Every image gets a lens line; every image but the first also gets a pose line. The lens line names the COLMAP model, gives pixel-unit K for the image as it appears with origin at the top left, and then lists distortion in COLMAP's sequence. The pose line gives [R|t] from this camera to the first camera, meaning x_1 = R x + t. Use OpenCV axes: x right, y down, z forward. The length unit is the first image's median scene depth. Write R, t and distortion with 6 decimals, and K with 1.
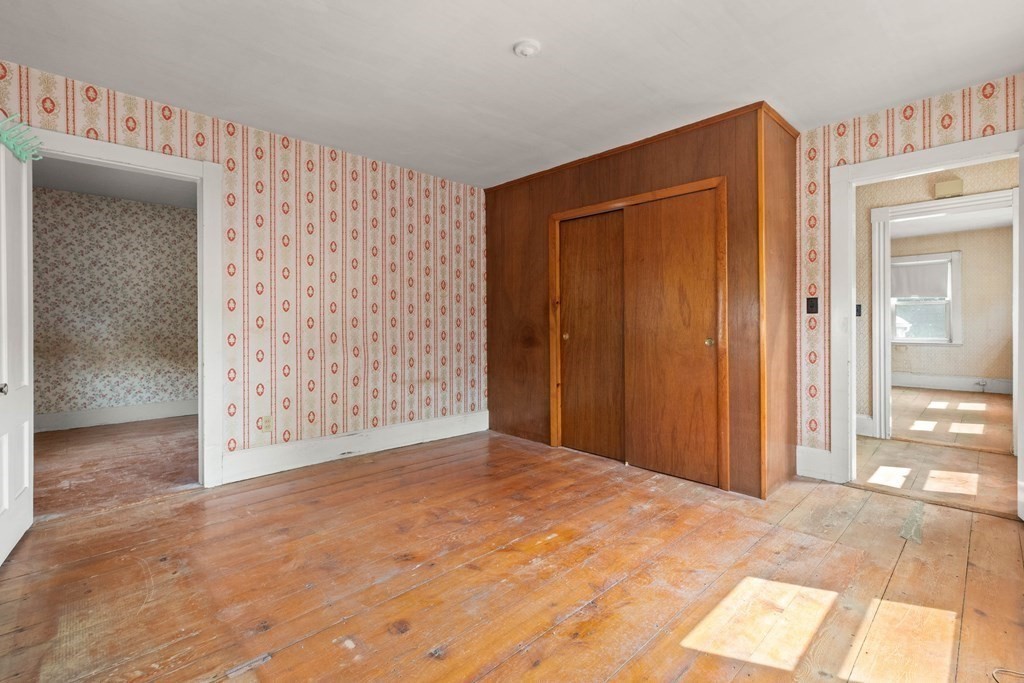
lens RADIAL K [[463.8, 0, 525.2], [0, 463.8, 323.1], [0, 0, 1]] dist [0.004014, 0.000292]
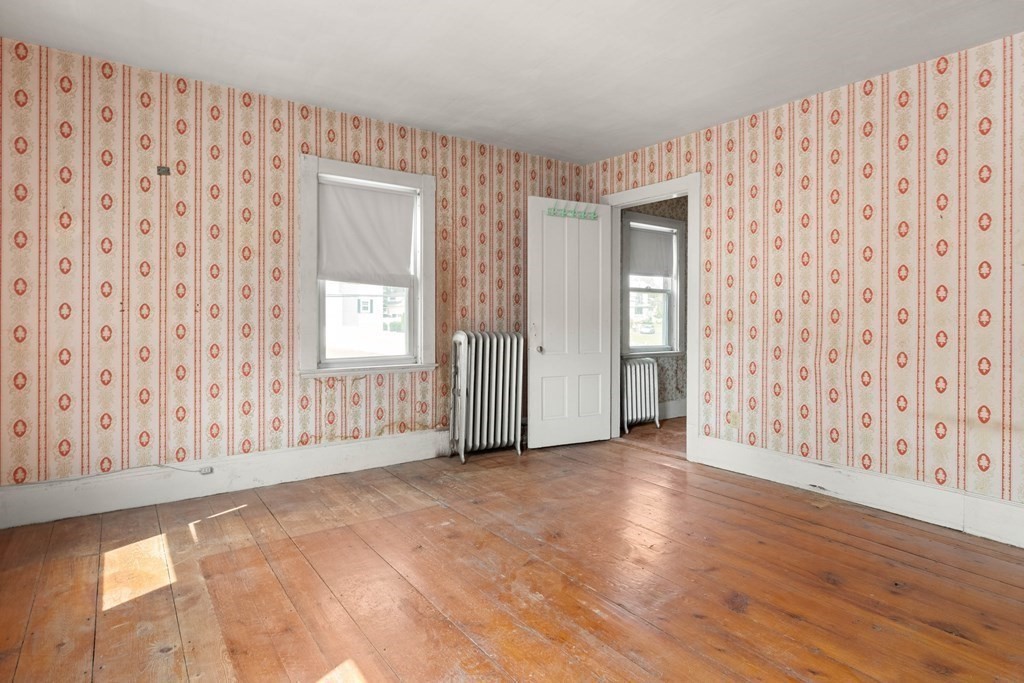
lens RADIAL K [[555.6, 0, 512.0], [0, 555.6, 317.2], [0, 0, 1]] dist [-0.000150, 0.000422]
pose [[-0.161721, 0.001114, -0.986836, 0.691681], [-0.008795, 0.999958, 0.002570, 0.003190], [0.986797, 0.009094, -0.161705, 0.751107]]
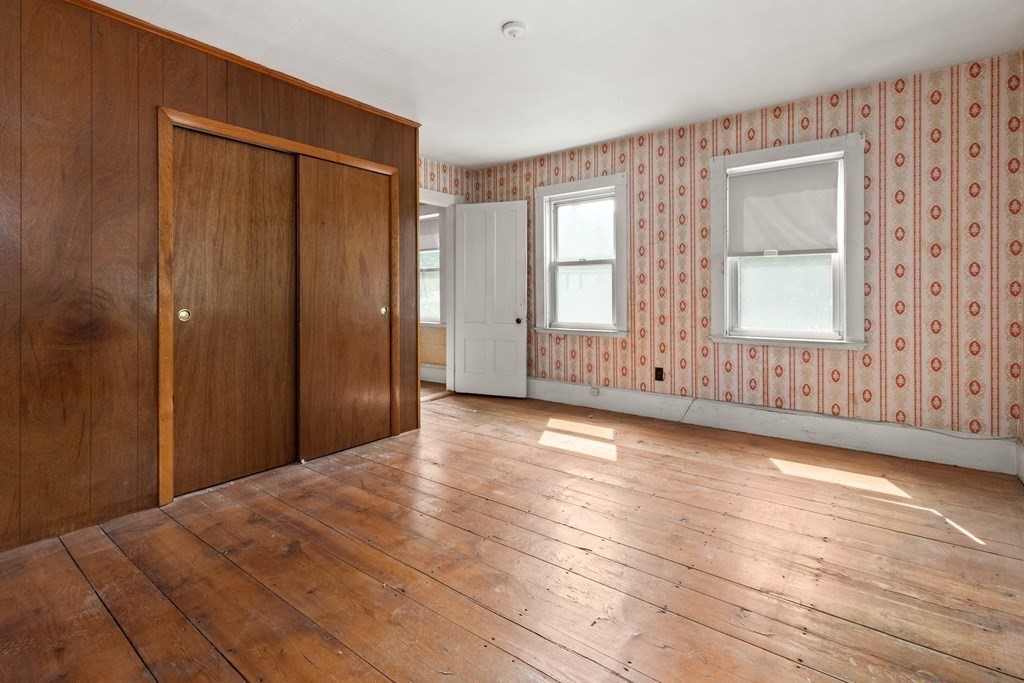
lens RADIAL K [[476.1, 0, 511.4], [0, 476.1, 294.4], [0, 0, 1]] dist [-0.000132, -0.000066]
pose [[-0.138710, -0.000607, 0.990333, -0.771576], [0.003039, 0.999995, 0.001039, 0.001769], [-0.990328, 0.003153, -0.138708, 0.841583]]
